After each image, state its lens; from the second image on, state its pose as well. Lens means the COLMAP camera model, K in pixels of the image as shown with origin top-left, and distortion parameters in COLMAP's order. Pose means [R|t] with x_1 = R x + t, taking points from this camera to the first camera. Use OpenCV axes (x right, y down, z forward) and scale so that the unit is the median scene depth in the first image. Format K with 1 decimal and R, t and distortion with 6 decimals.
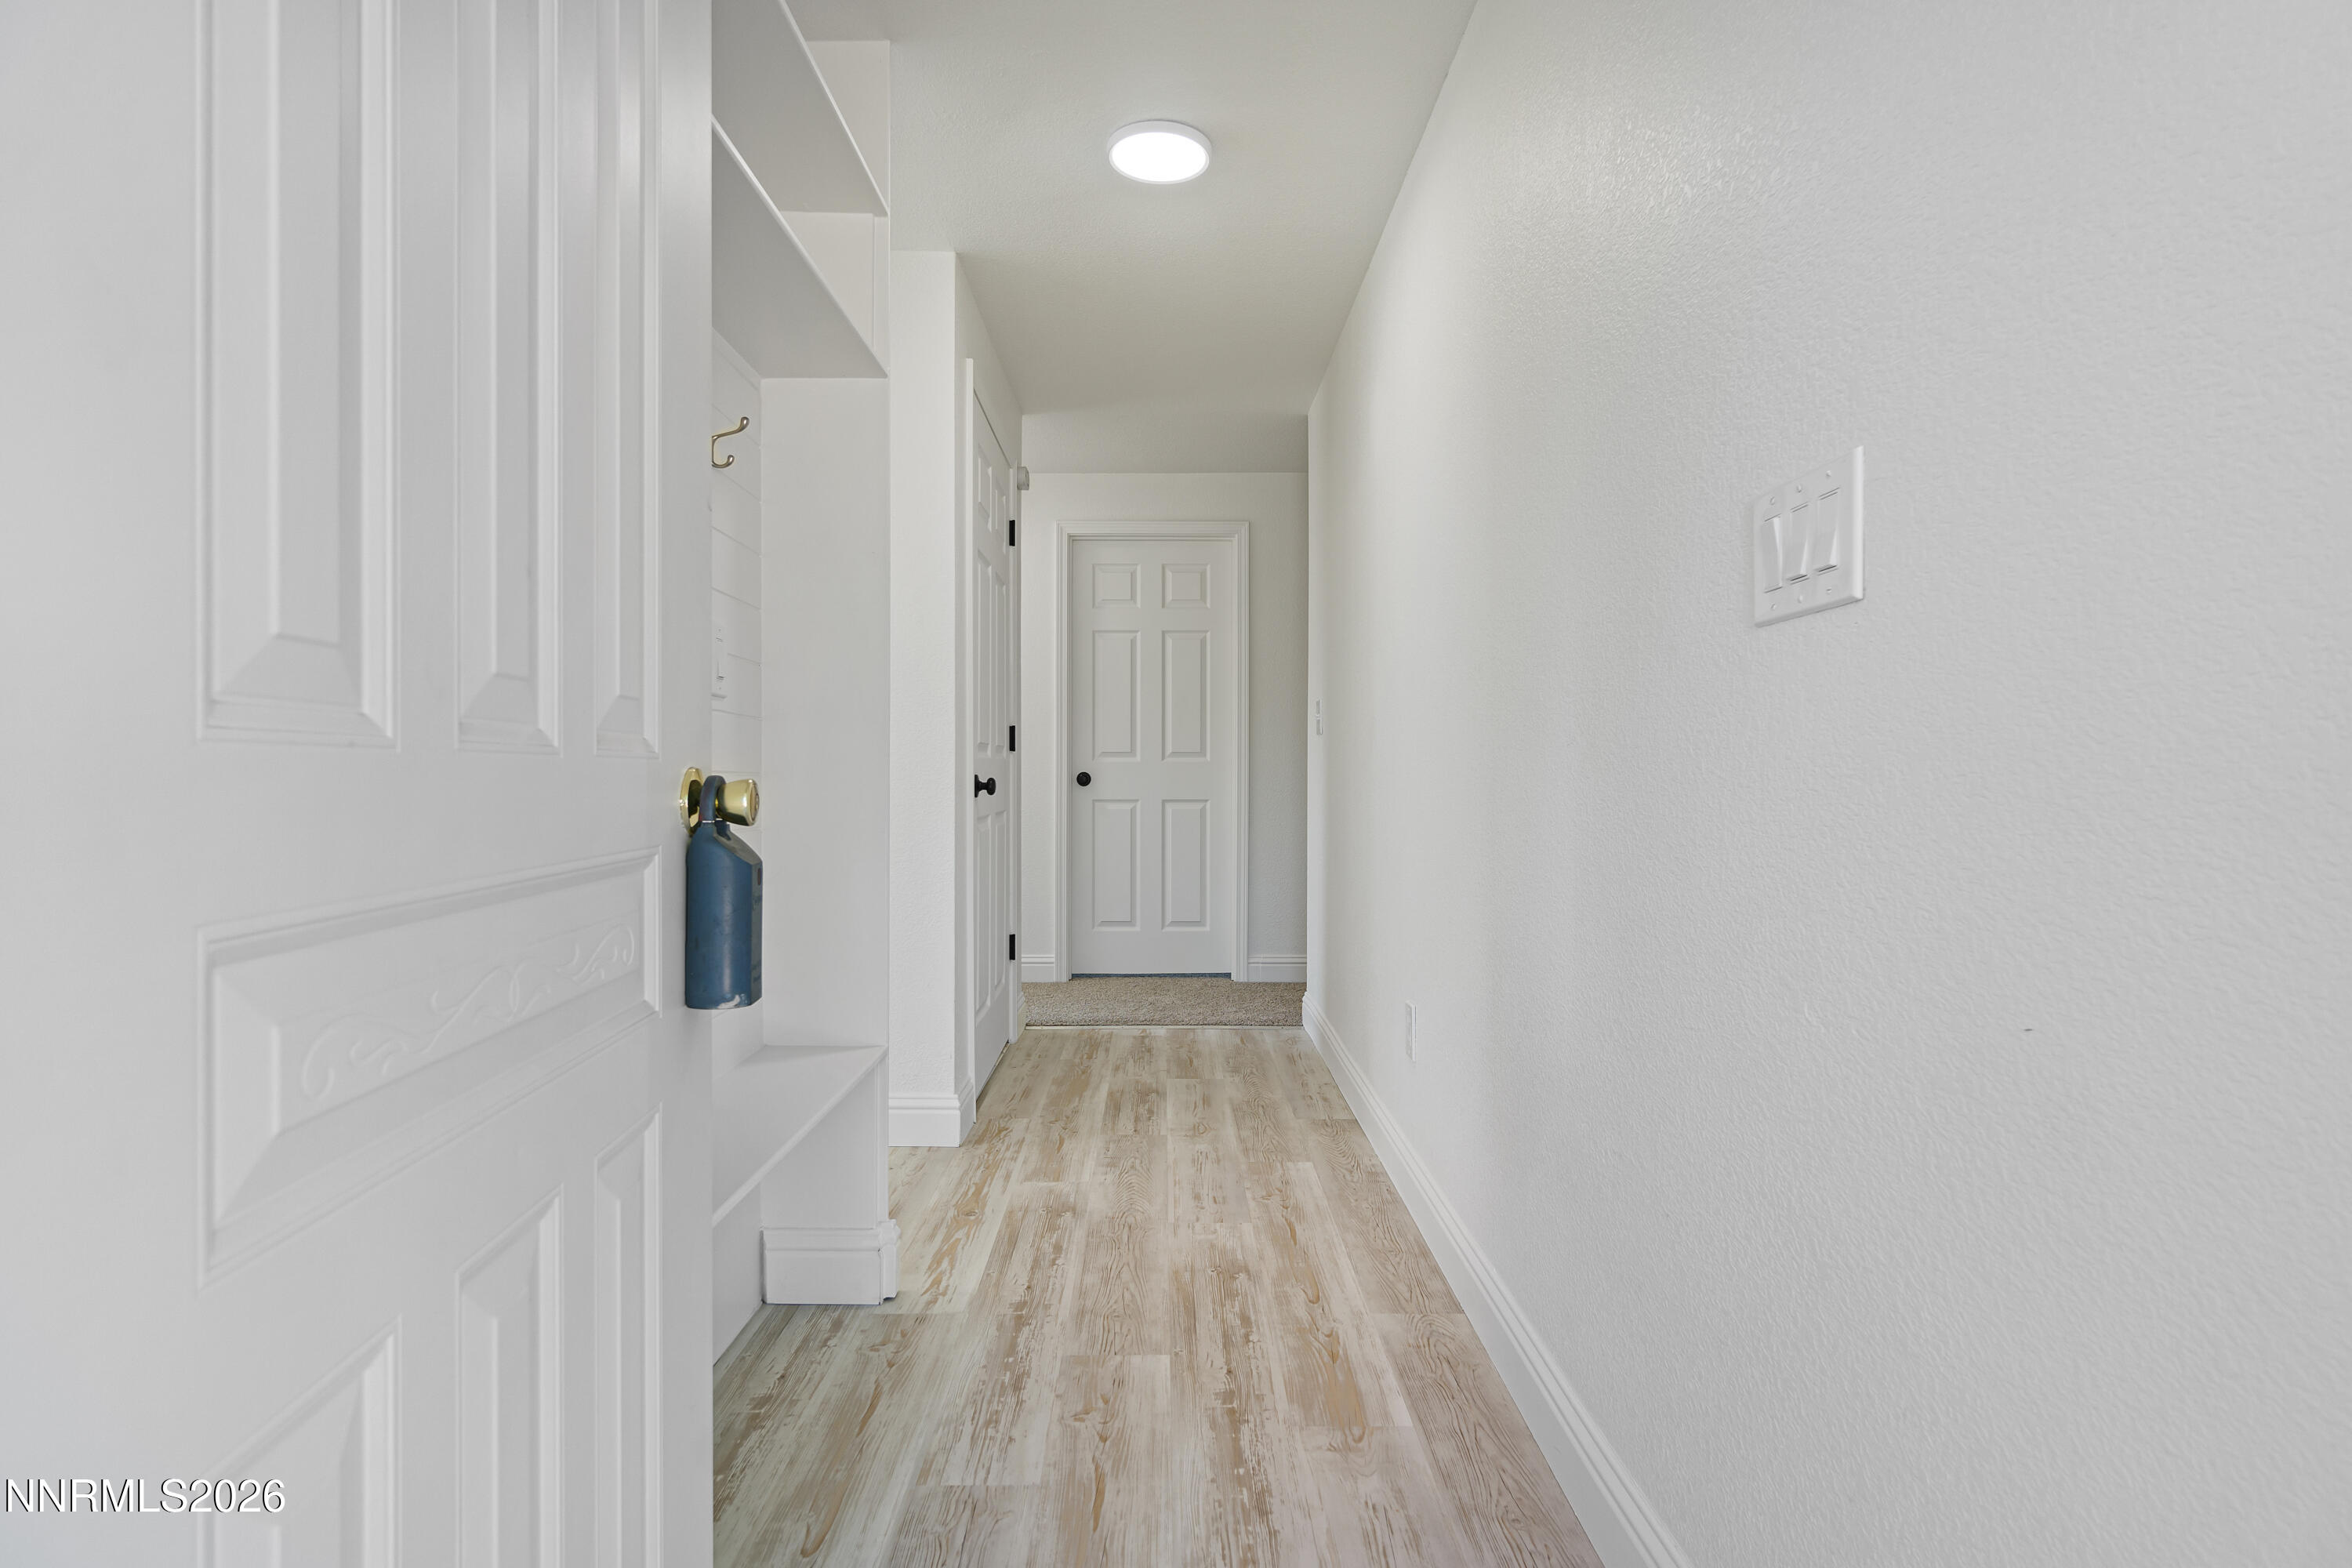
lens RADIAL K [[1217.7, 0, 1176.2], [0, 1217.7, 778.5], [0, 0, 1]] dist [-0.000309, -0.000047]
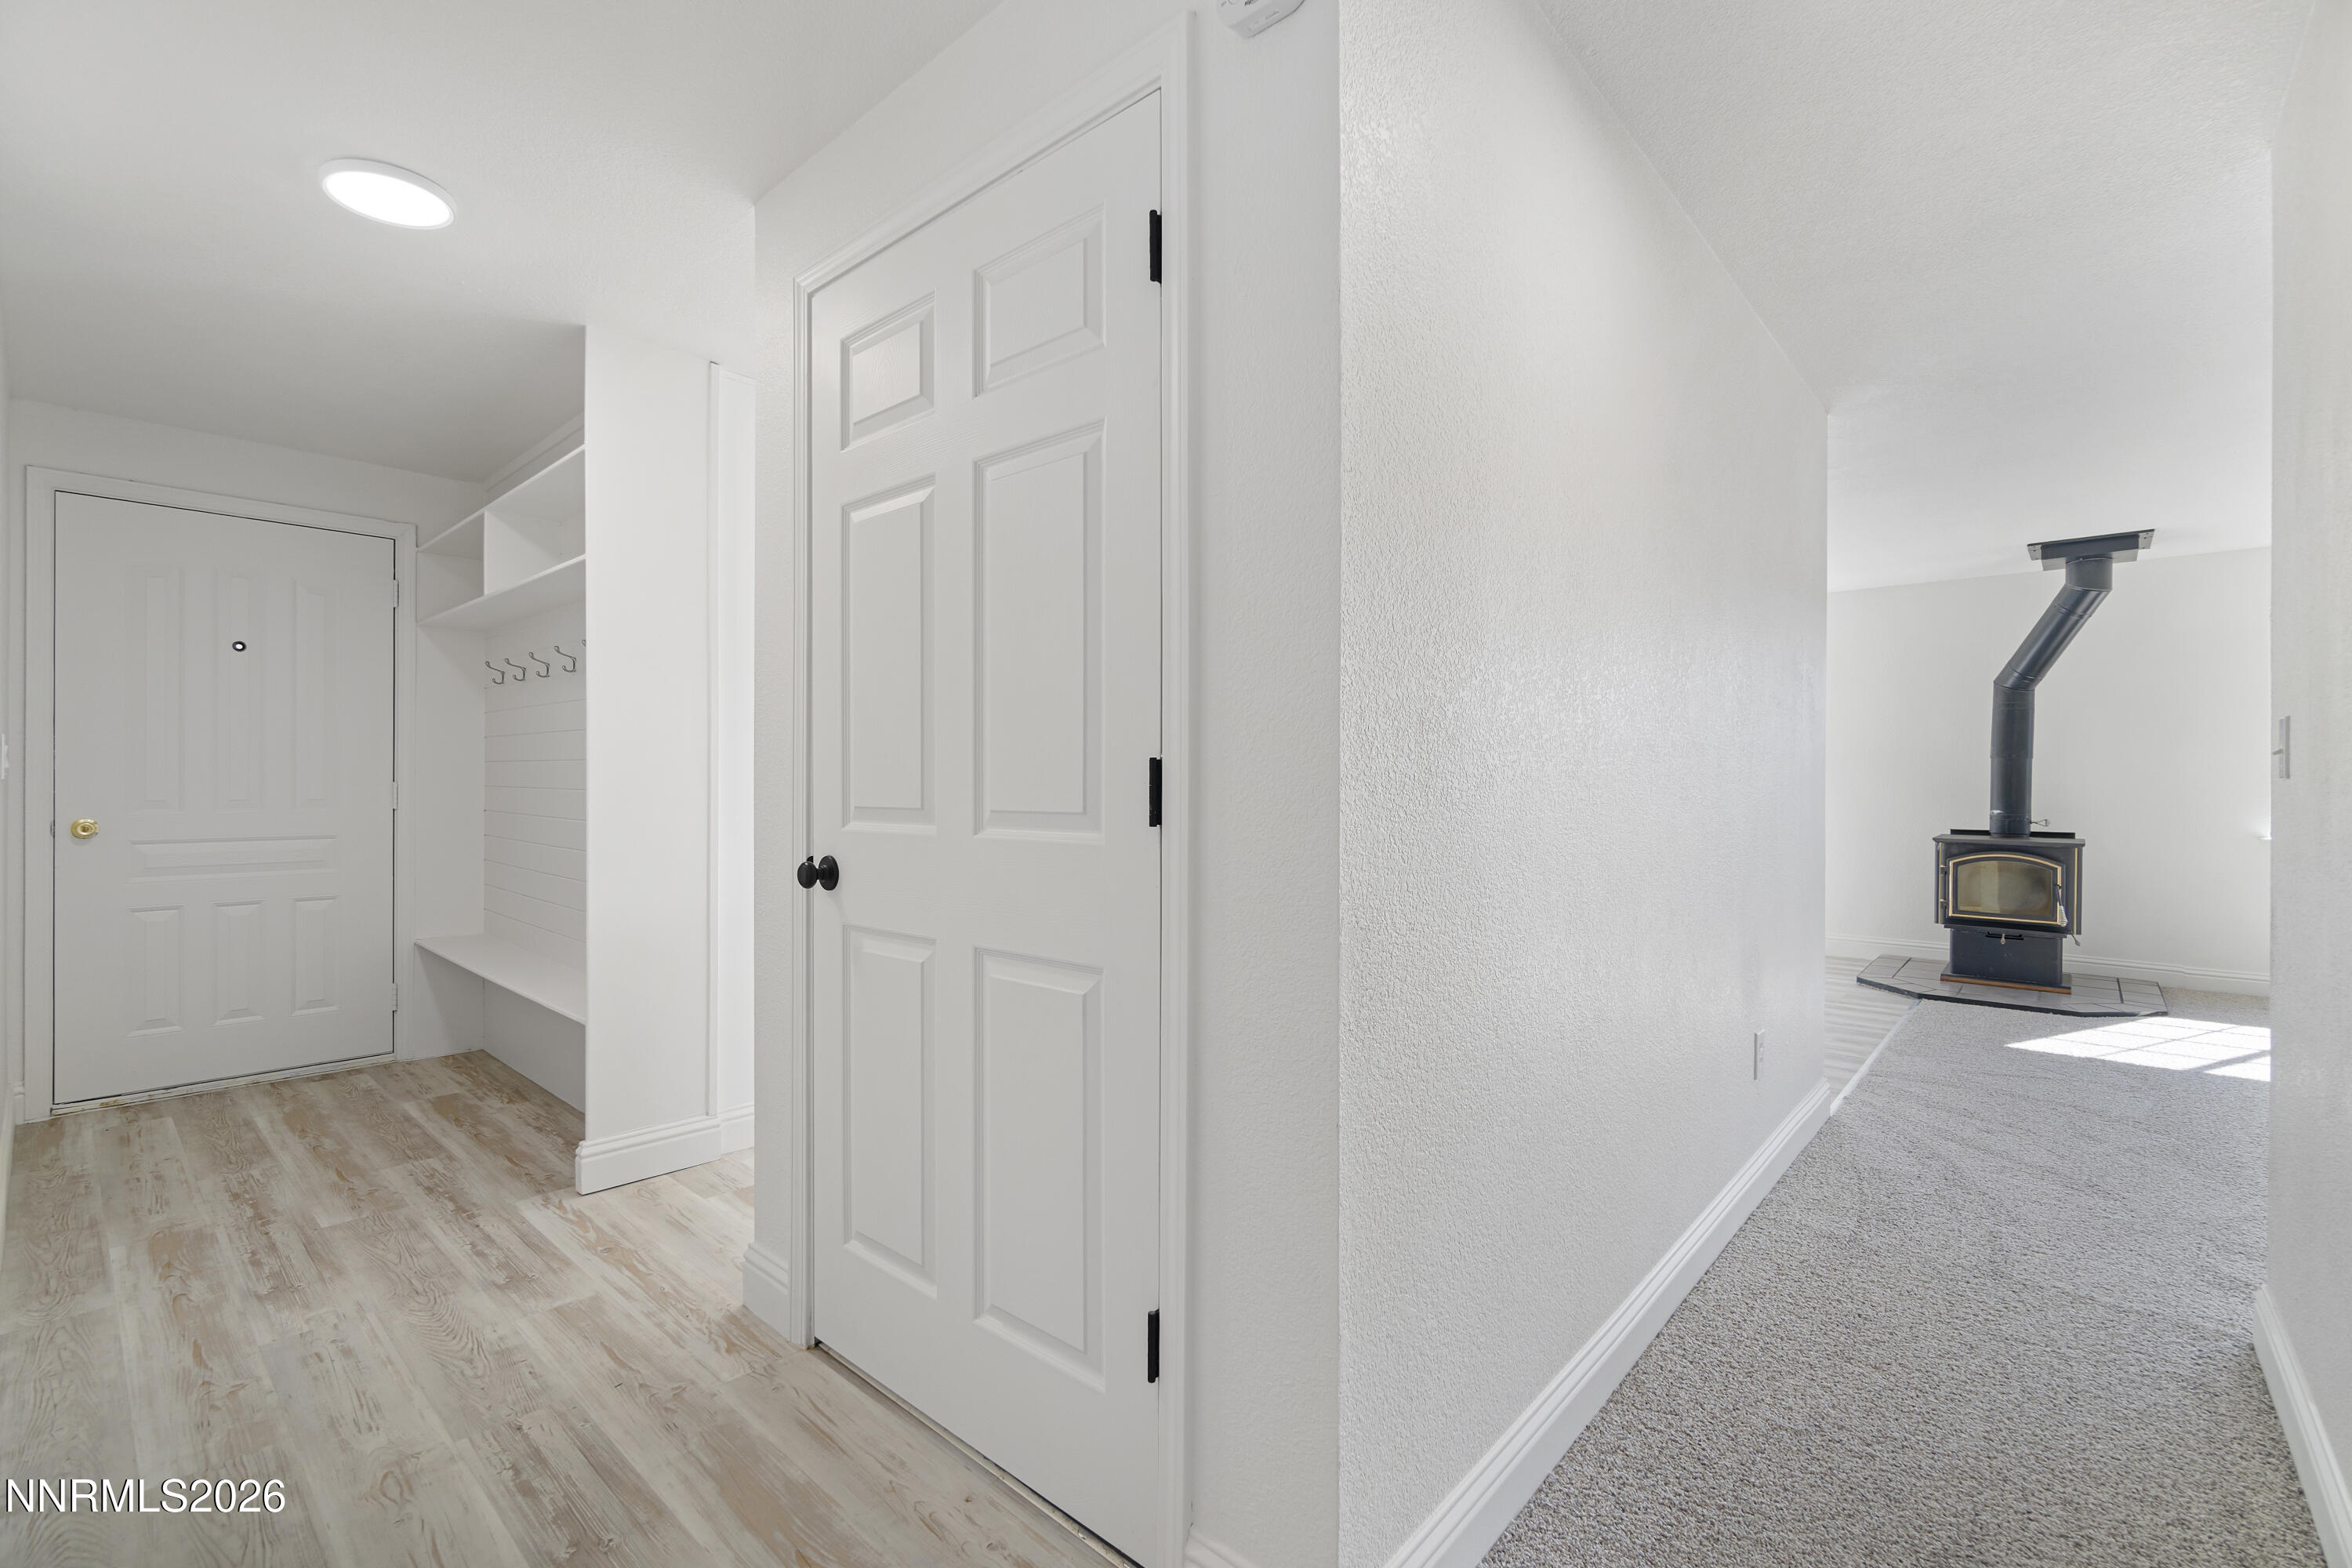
lens RADIAL K [[1033.3, 0, 1184.1], [0, 1033.3, 786.1], [0, 0, 1]] dist [-0.003595, 0.000141]
pose [[-0.679000, 0.002509, -0.734134, 0.166267], [-0.004905, 0.999956, 0.007954, -0.067746], [0.734122, 0.009002, -0.678958, 2.161290]]
